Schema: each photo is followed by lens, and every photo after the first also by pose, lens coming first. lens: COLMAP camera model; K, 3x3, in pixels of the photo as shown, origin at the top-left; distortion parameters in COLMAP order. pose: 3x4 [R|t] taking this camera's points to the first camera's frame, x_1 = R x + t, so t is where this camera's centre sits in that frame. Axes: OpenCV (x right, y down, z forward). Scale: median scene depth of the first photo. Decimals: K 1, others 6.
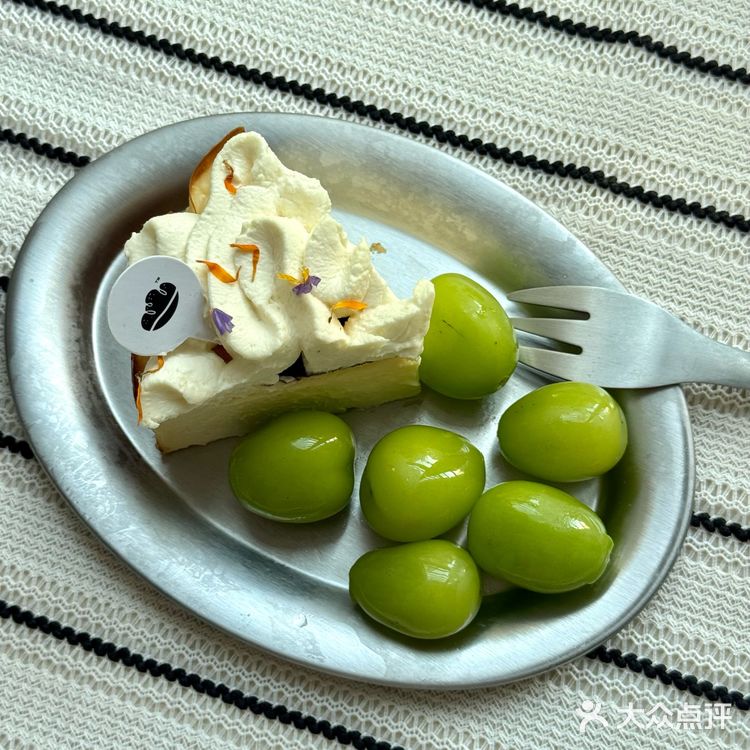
lens RADIAL K [[1466.4, 0, 375.0], [0, 1466.4, 375.0], [0, 0, 1]] dist [0.172408, -0.439459]
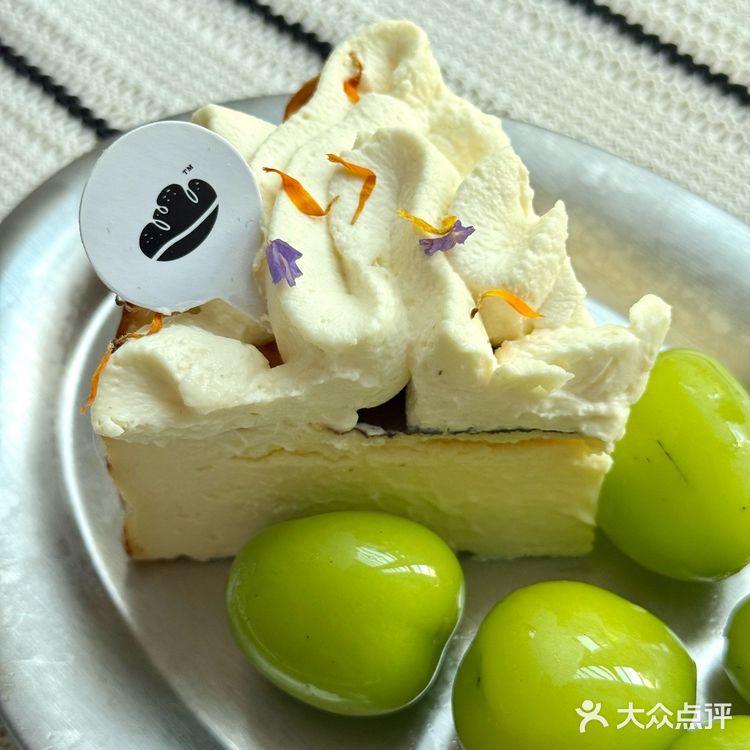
lens RADIAL K [[1466.4, 0, 375.0], [0, 1466.4, 375.0], [0, 0, 1]] dist [0.172408, -0.439459]
pose [[0.973634, 0.201832, -0.106306, -0.003974], [-0.224422, 0.931024, -0.287802, 0.148006], [0.040886, 0.304071, 0.951772, 0.483795]]
